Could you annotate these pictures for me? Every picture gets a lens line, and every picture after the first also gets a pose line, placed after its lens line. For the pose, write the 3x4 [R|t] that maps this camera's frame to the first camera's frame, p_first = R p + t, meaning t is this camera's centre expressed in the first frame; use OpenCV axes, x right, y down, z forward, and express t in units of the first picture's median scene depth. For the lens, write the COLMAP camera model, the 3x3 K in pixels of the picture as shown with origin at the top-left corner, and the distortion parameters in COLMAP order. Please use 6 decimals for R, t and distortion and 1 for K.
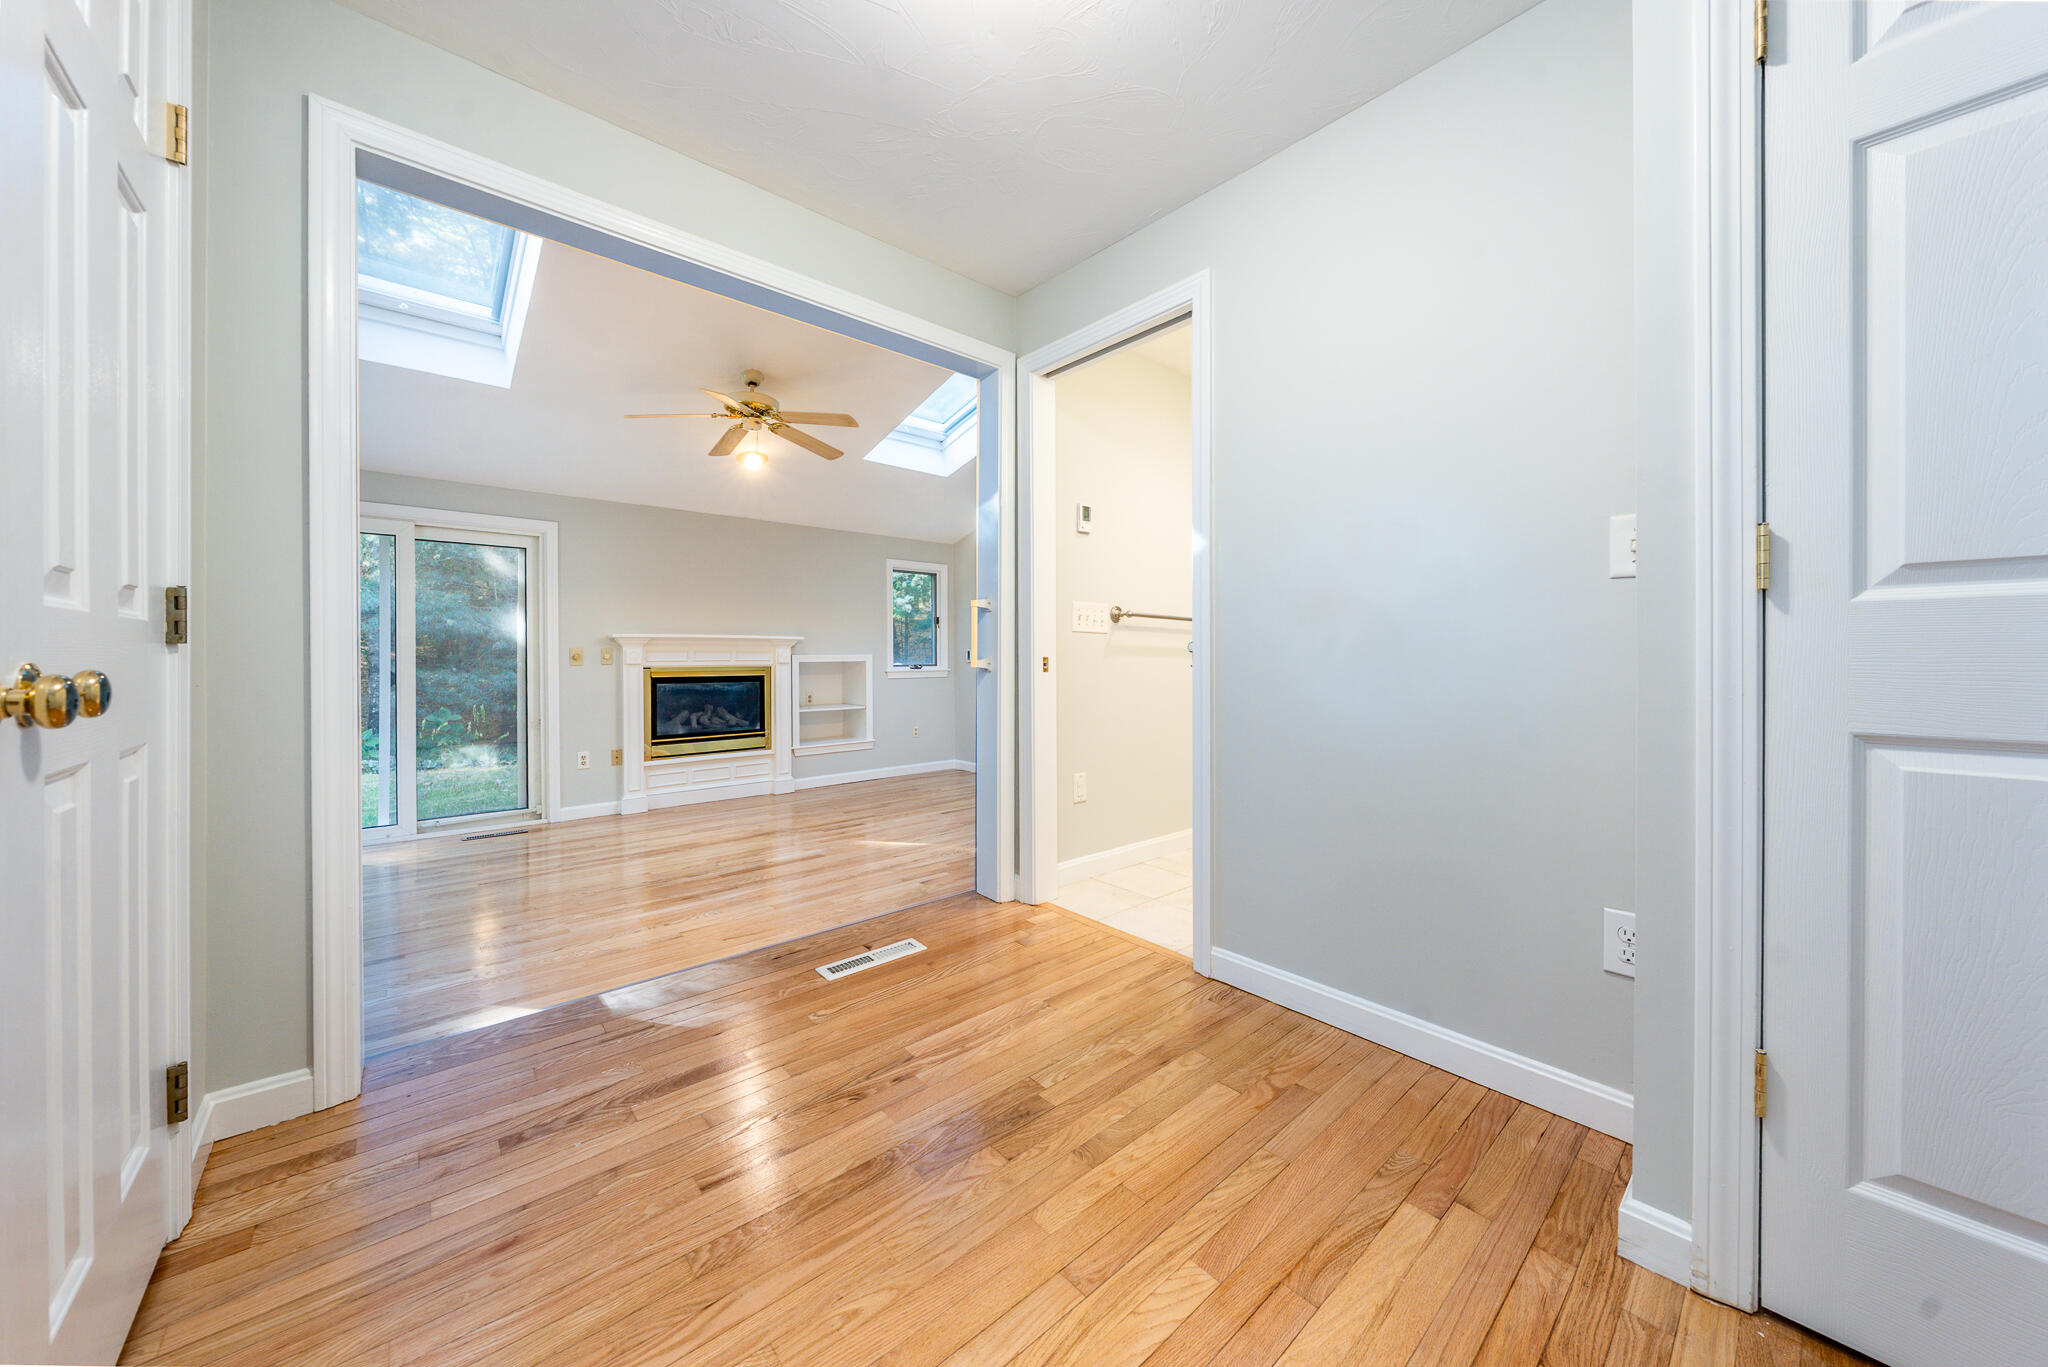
lens RADIAL K [[709.4, 0, 1022.4], [0, 709.4, 663.8], [0, 0, 1]] dist [-0.000142, 0.000016]
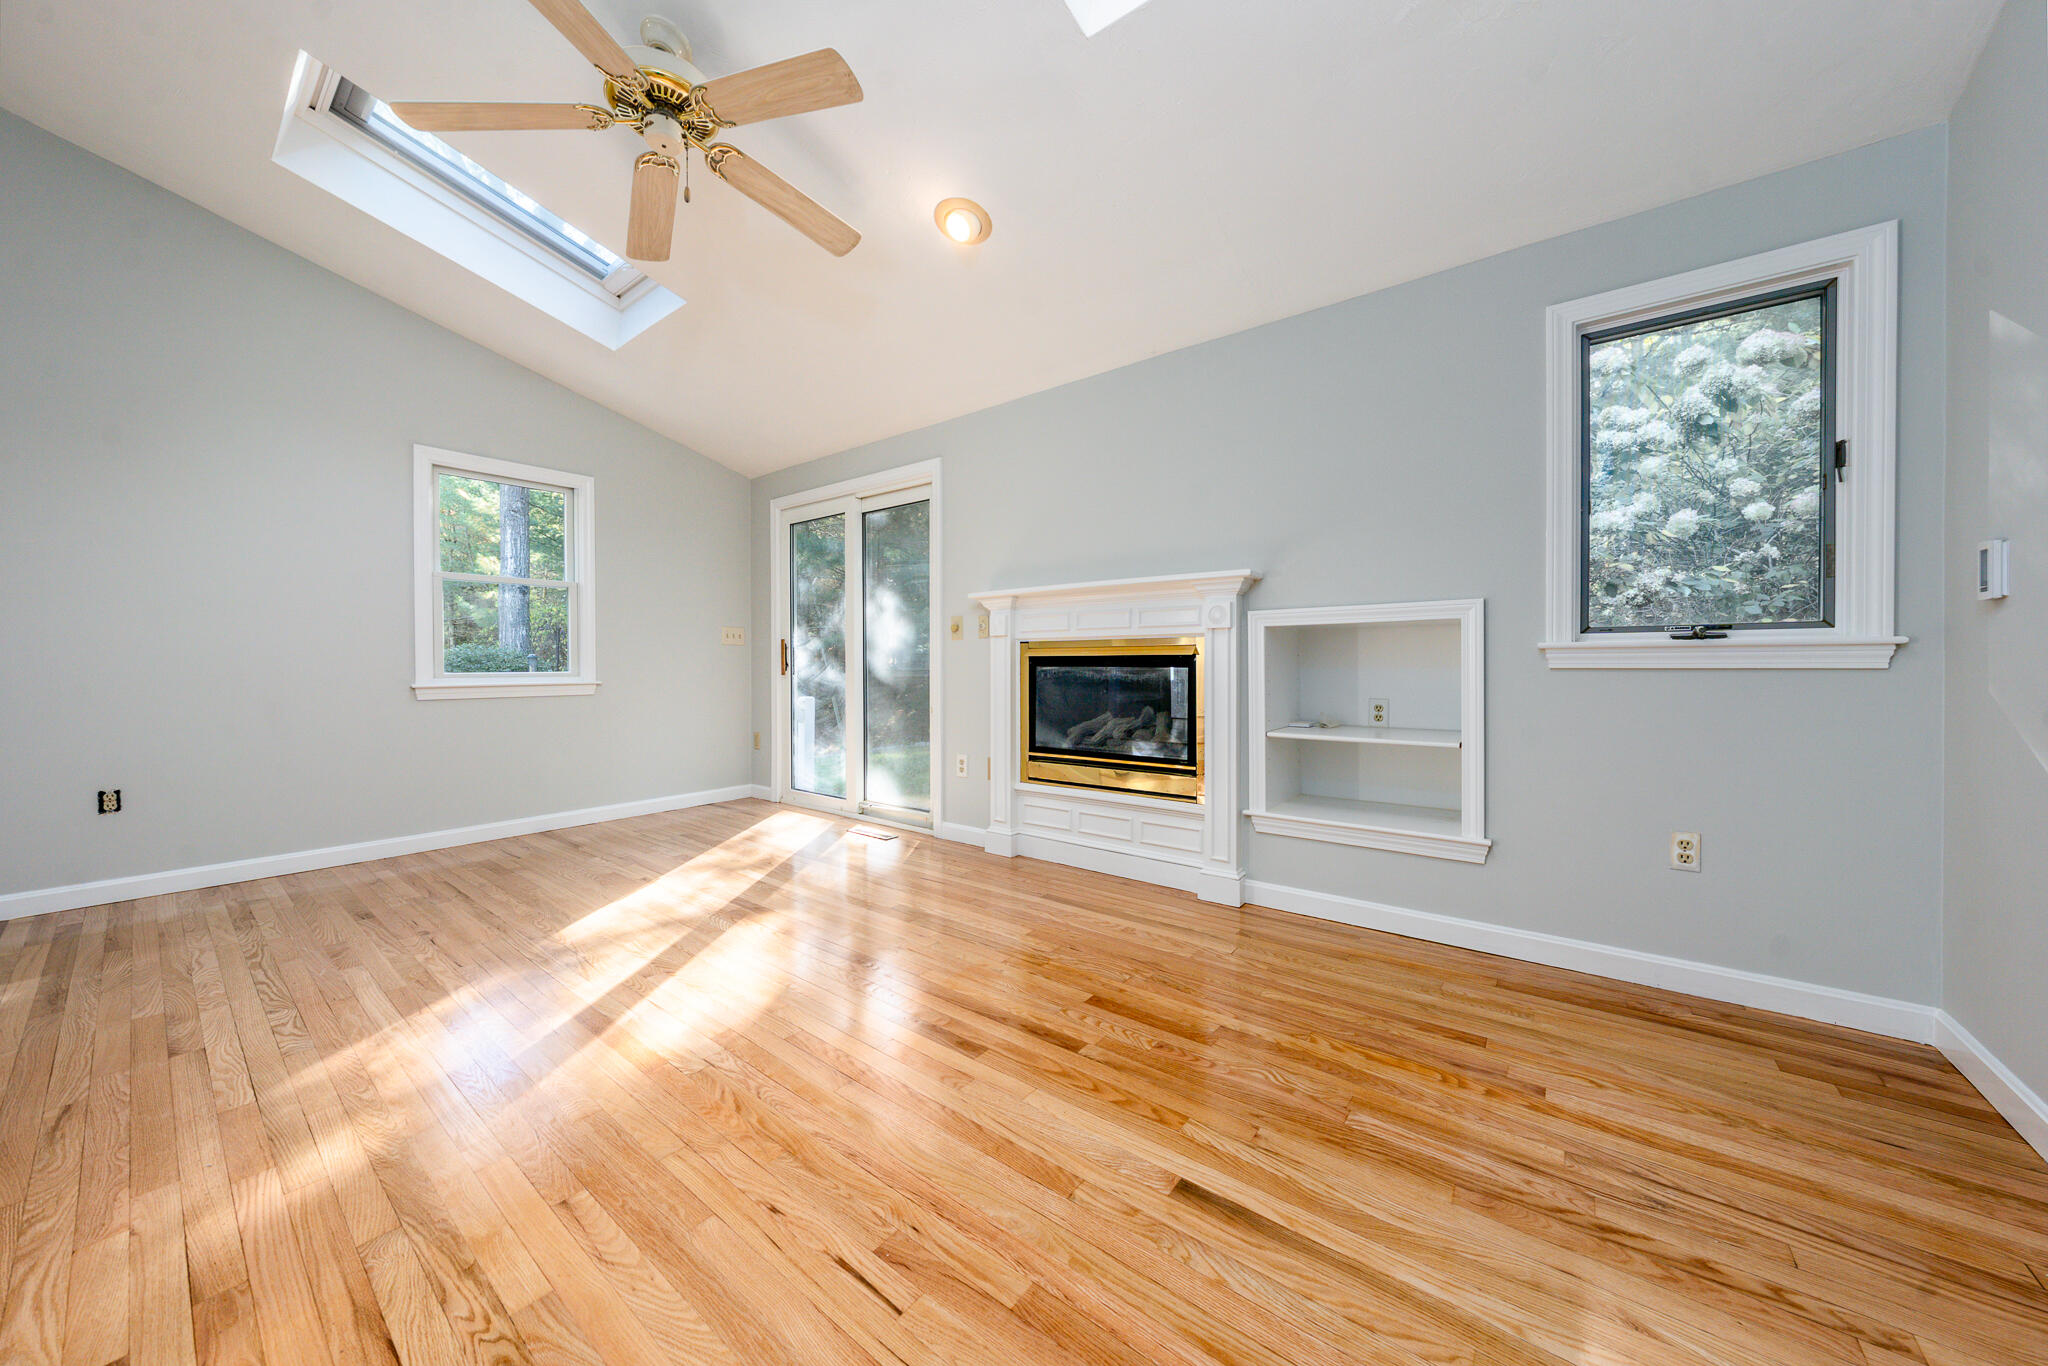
lens RADIAL K [[709.4, 0, 1023.1], [0, 709.4, 677.2], [0, 0, 1]] dist [-0.000142, 0.000016]
pose [[0.175895, 0.016760, -0.984266, 0.122846], [-0.009056, 0.999840, 0.015407, 0.027265], [0.984367, 0.006203, 0.176018, 0.857756]]
